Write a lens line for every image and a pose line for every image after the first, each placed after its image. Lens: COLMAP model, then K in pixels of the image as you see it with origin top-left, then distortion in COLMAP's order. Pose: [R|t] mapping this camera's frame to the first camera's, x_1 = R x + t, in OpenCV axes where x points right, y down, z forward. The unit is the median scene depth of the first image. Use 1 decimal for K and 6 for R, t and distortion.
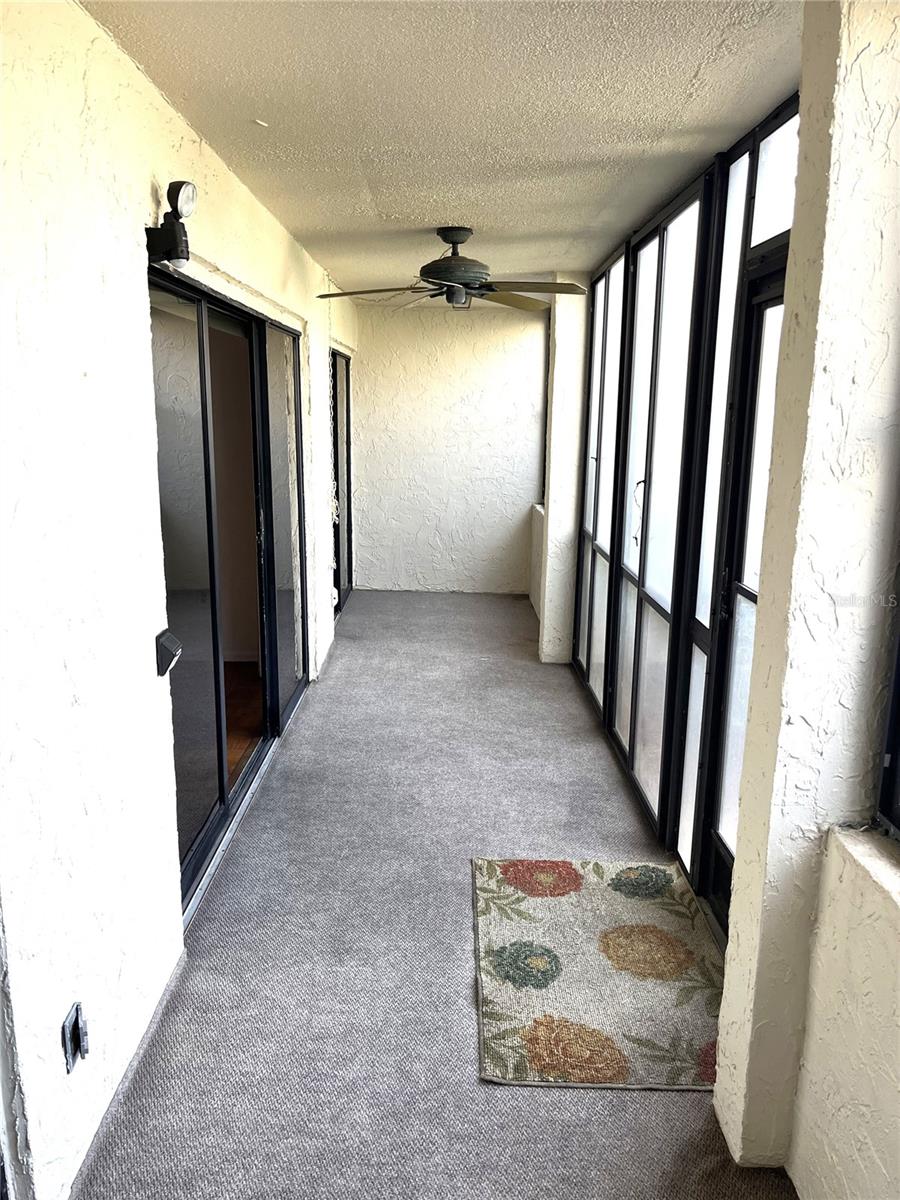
lens RADIAL K [[910.3, 0, 449.9], [0, 910.3, 602.0], [0, 0, 1]] dist [-0.003596, -0.003720]
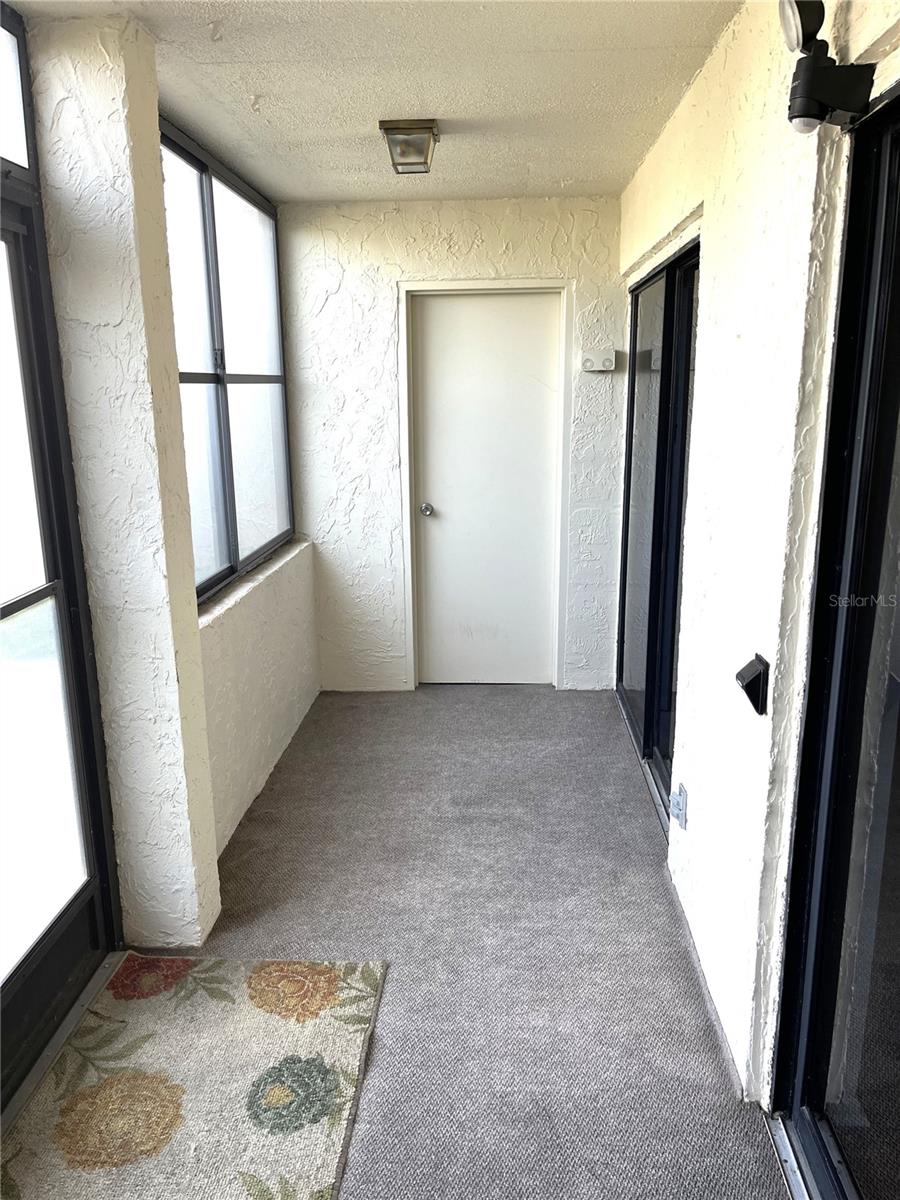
lens RADIAL K [[910.3, 0, 450.8], [0, 910.3, 601.6], [0, 0, 1]] dist [-0.003596, -0.003720]
pose [[-0.997926, -0.015769, 0.062404, -0.099582], [0.012752, 0.901873, 0.431813, -0.342875], [-0.063090, 0.431714, -0.899802, 1.671337]]
